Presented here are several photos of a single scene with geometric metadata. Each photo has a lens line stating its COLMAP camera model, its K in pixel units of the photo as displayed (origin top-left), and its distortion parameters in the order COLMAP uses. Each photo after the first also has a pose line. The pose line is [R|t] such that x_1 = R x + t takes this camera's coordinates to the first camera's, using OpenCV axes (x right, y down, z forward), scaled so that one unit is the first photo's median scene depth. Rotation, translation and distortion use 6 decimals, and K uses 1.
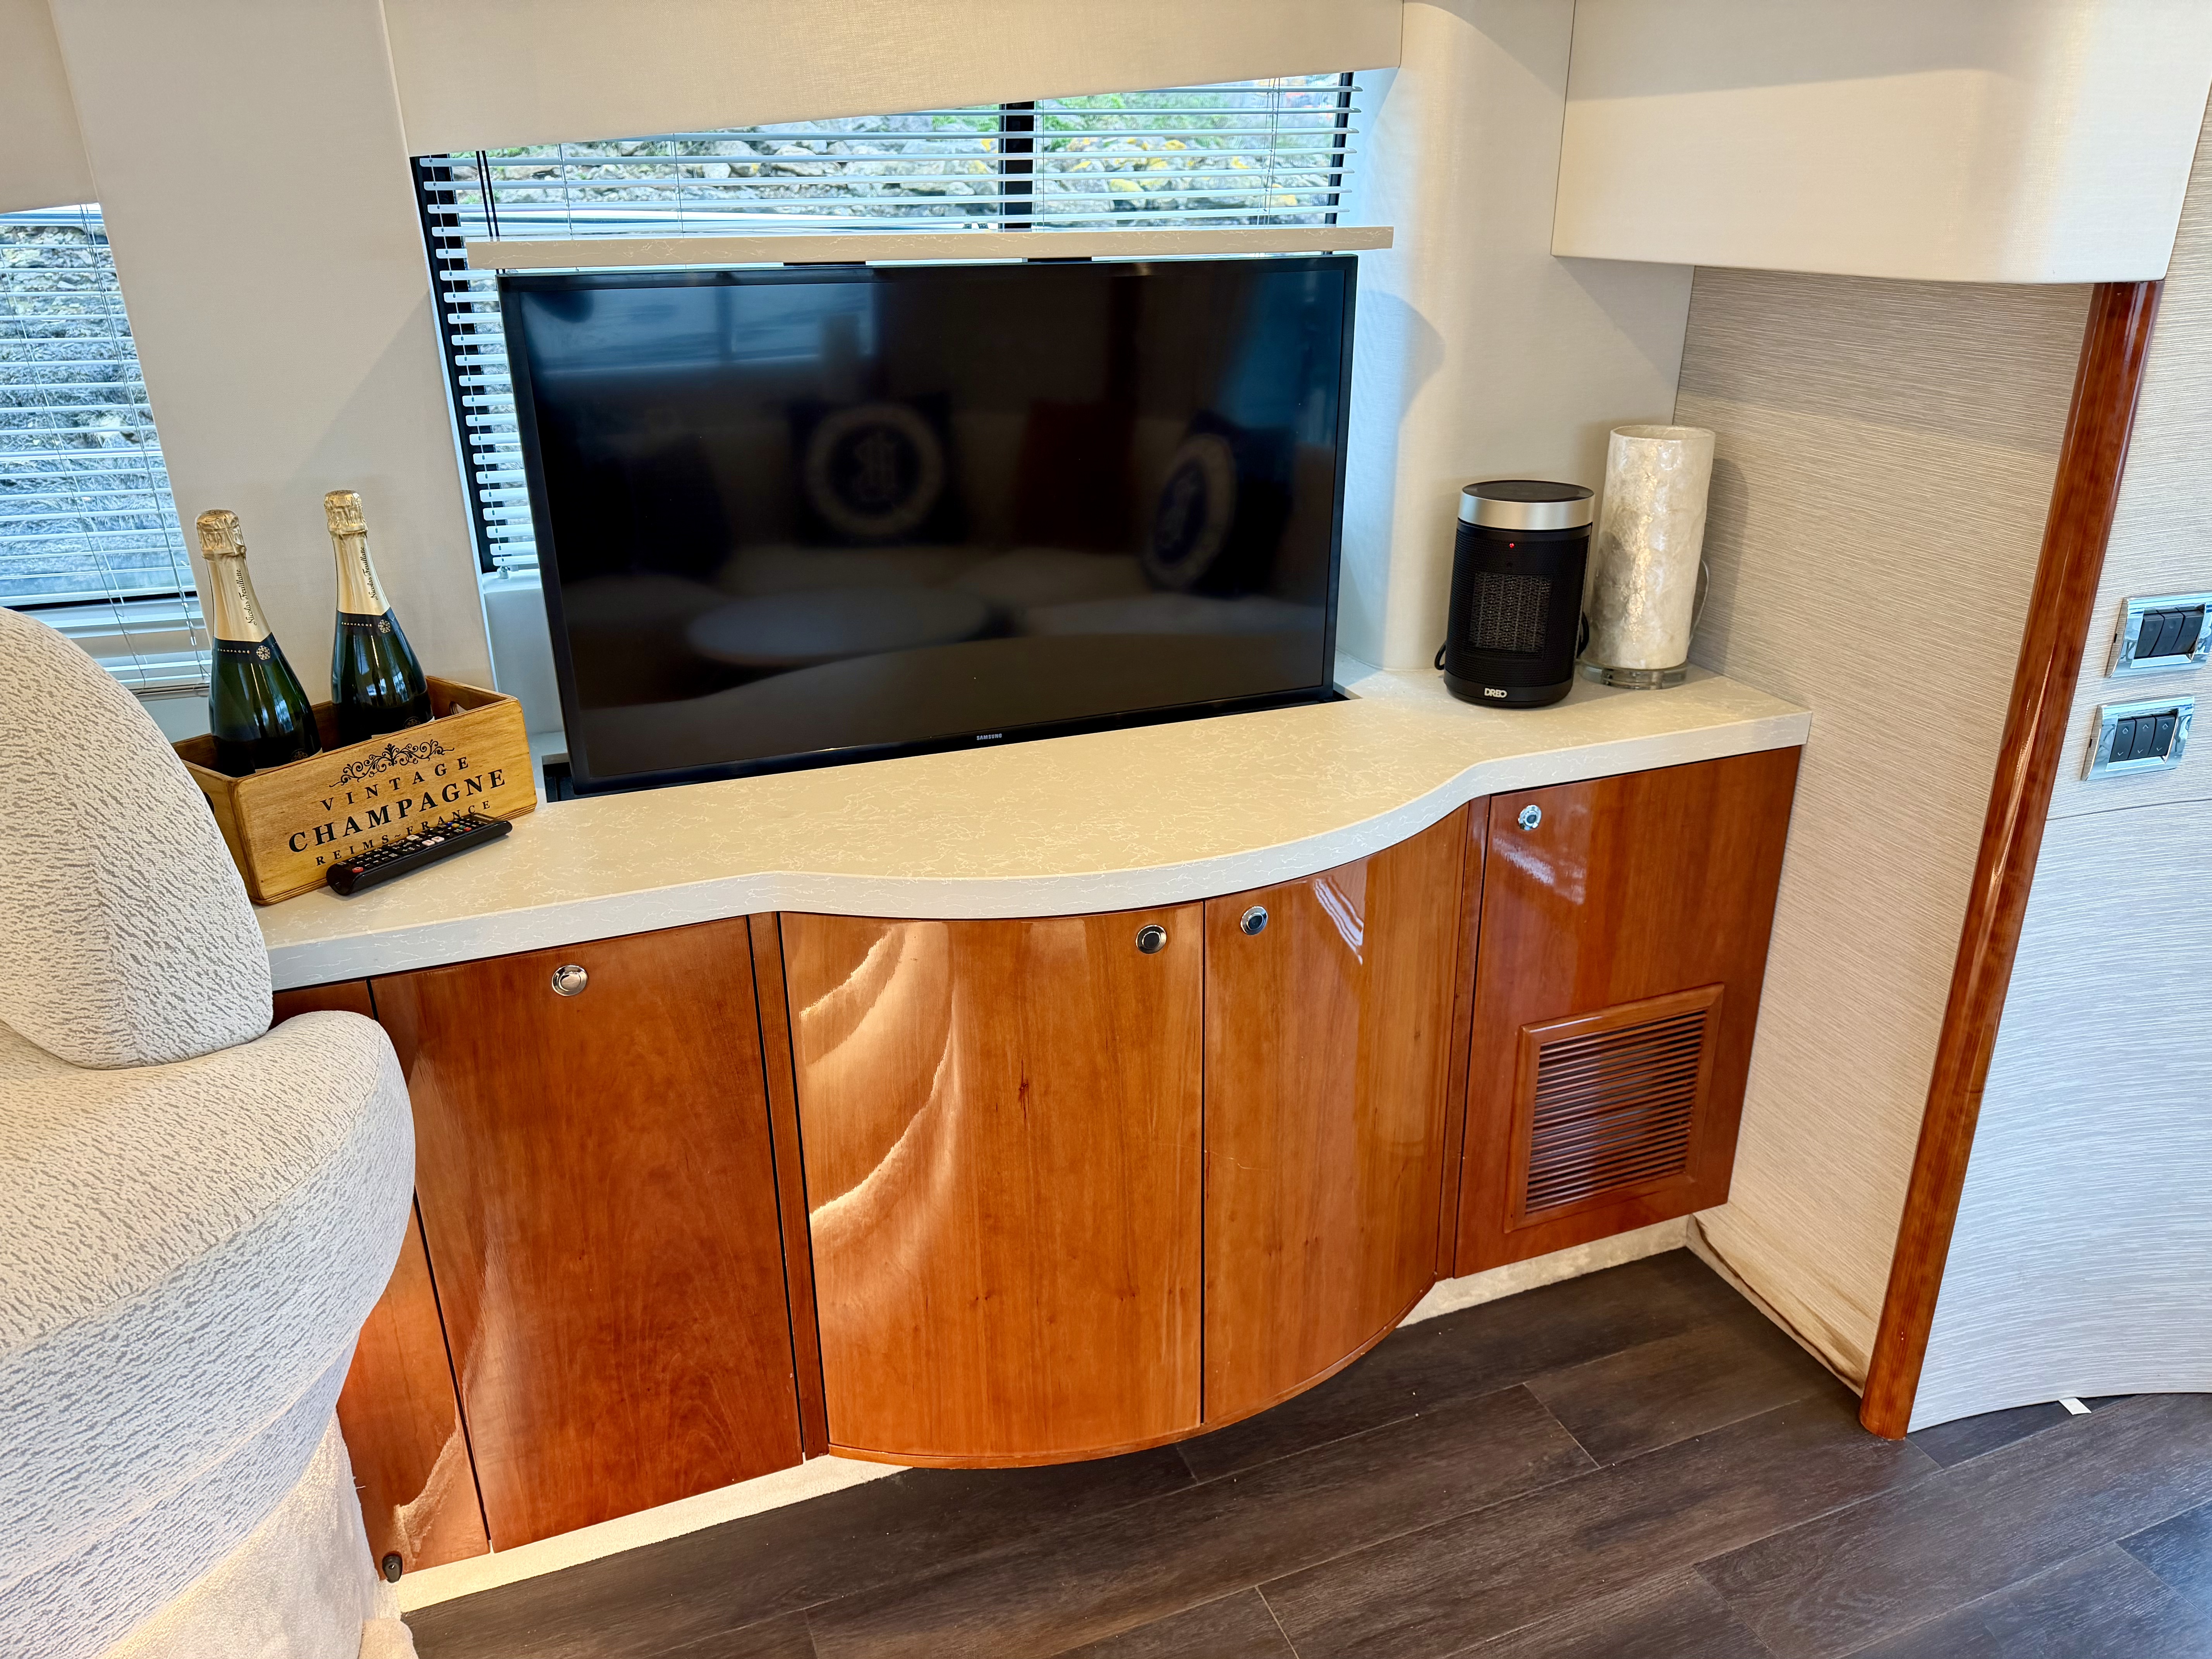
lens RADIAL K [[1551.5, 0, 1106.0], [0, 1551.5, 829.5], [0, 0, 1]] dist [0.004341, -0.015005]
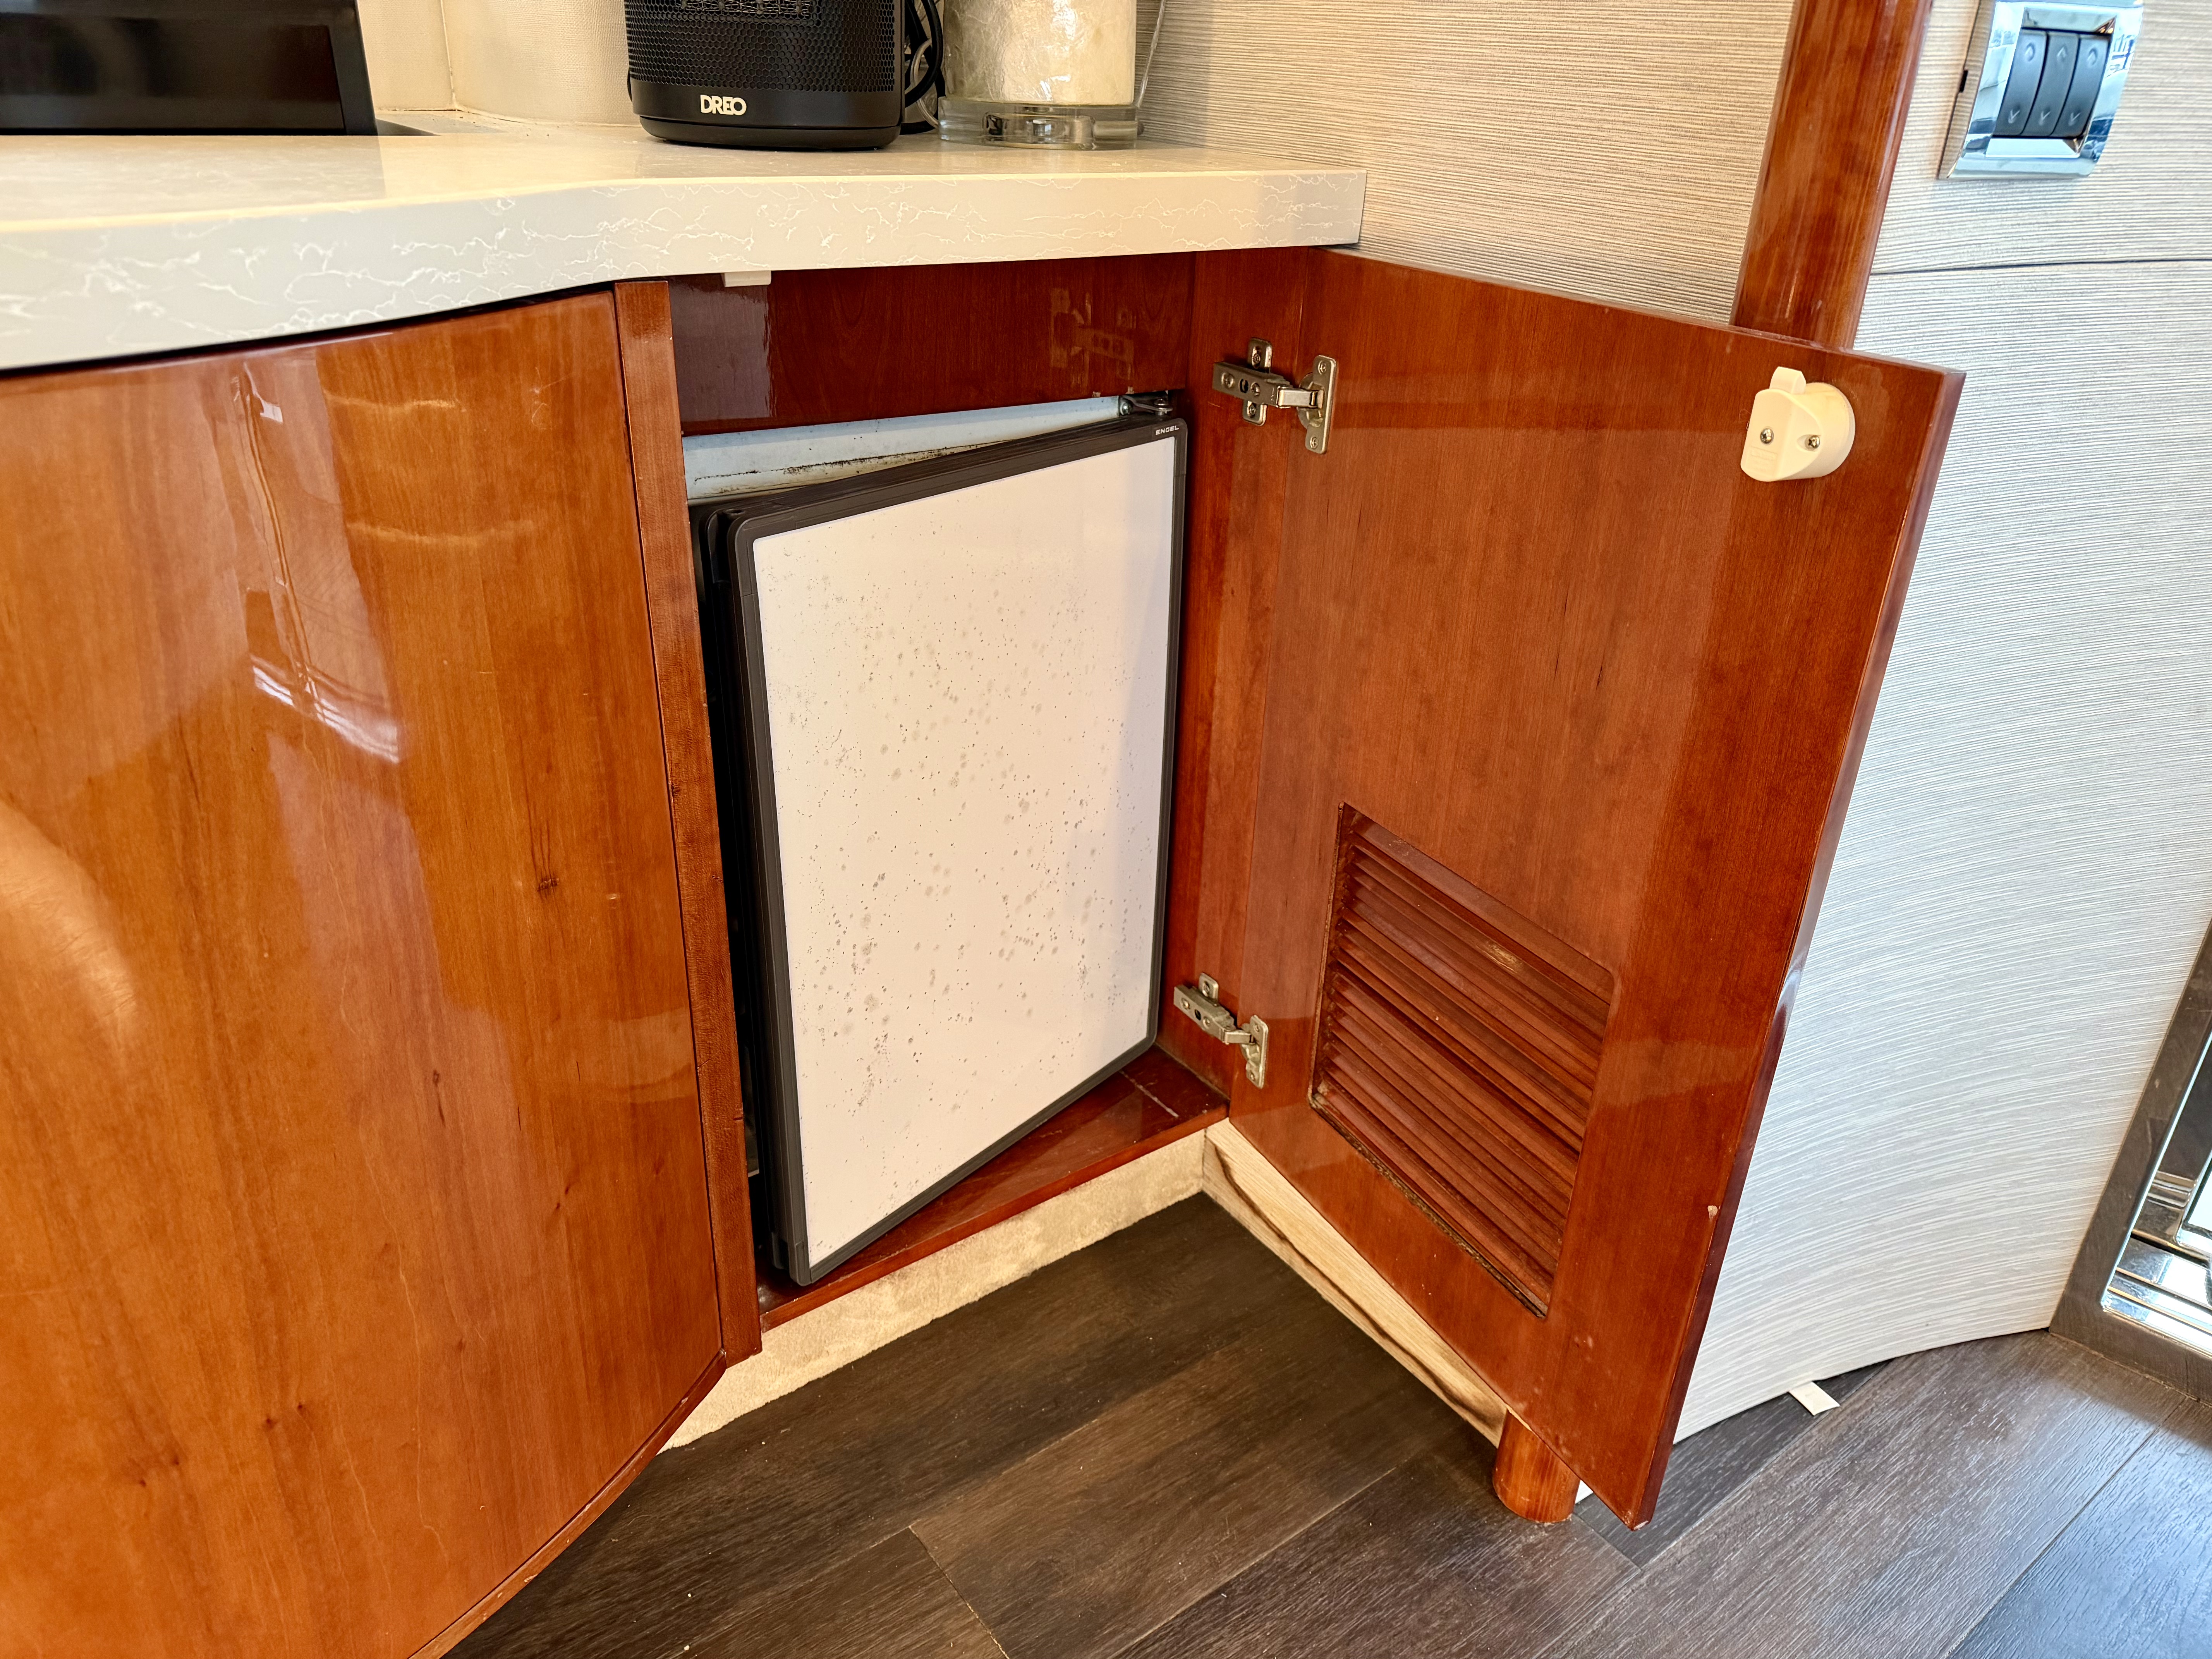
lens RADIAL K [[1551.5, 0, 1106.0], [0, 1551.5, 829.5], [0, 0, 1]] dist [0.004341, -0.015005]
pose [[0.959681, -0.081440, 0.269036, 0.242510], [0.058358, 0.993981, 0.092718, 0.090123], [-0.274967, -0.073279, 0.958657, 0.572679]]
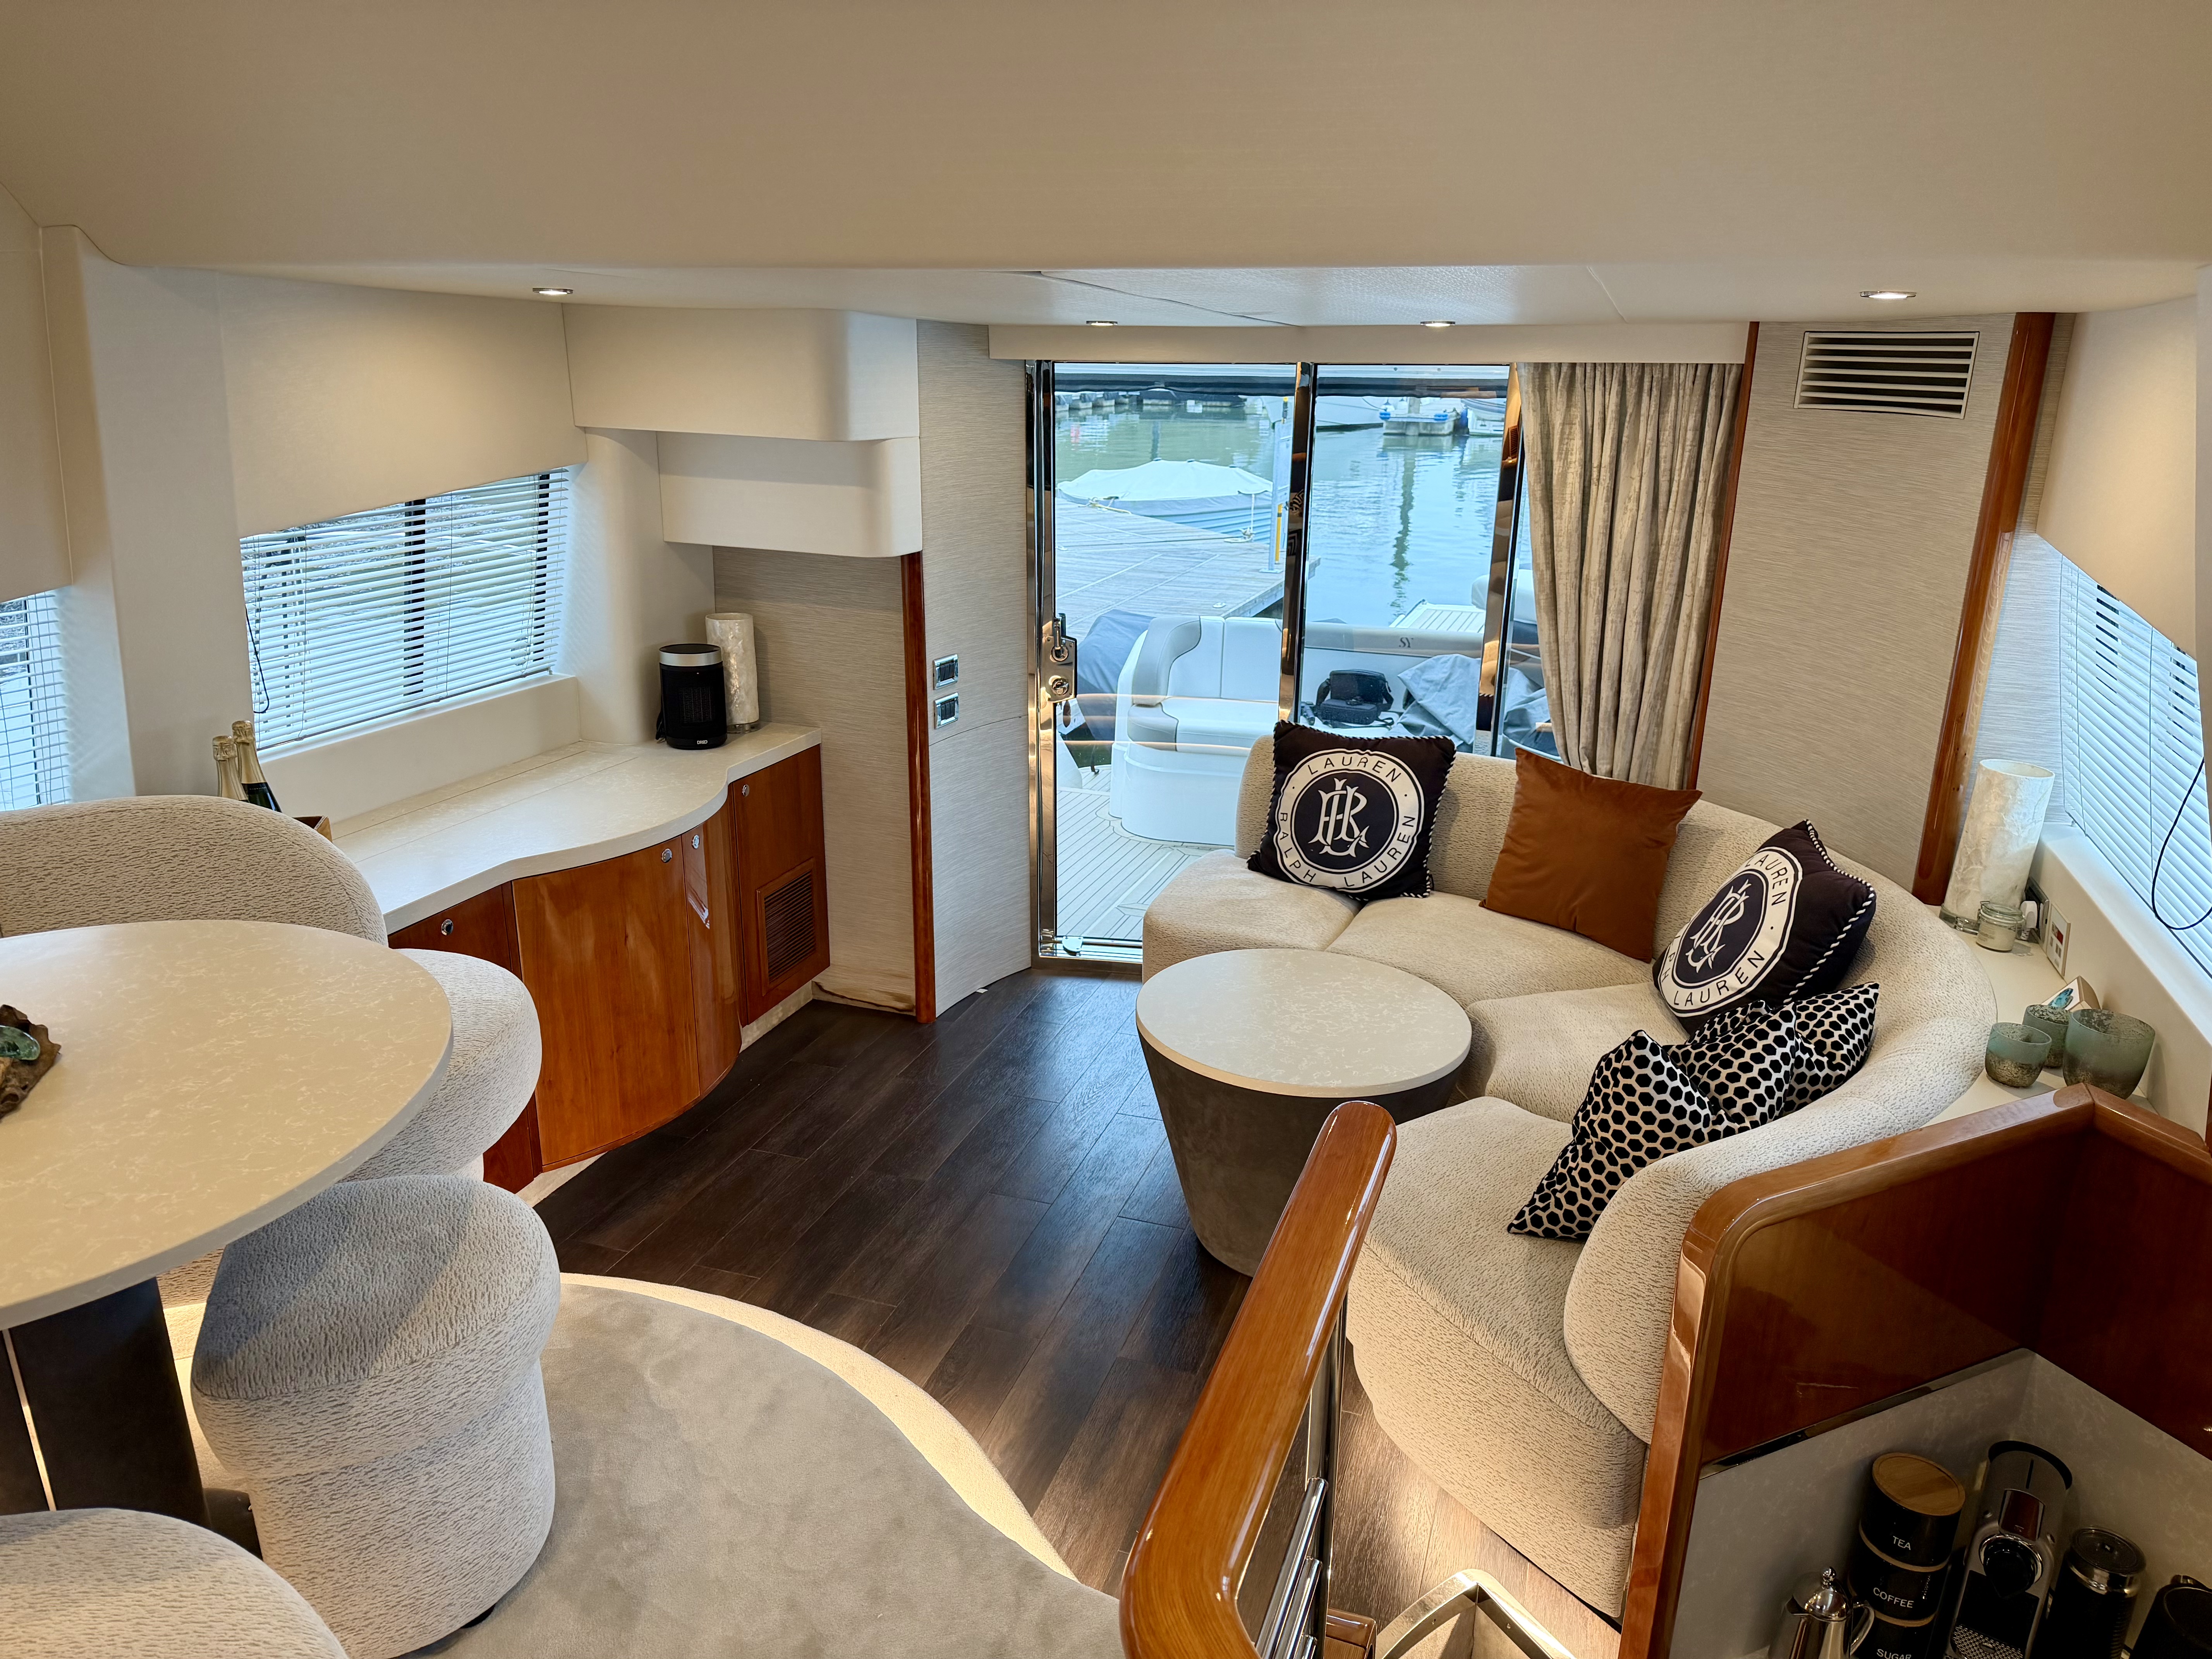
lens RADIAL K [[1551.5, 0, 1106.0], [0, 1551.5, 829.5], [0, 0, 1]] dist [0.004341, -0.015005]
pose [[0.649499, -0.207878, 0.731395, -1.070182], [0.266267, 0.963177, 0.037303, 0.103975], [-0.712217, 0.170518, 0.680933, -0.914438]]
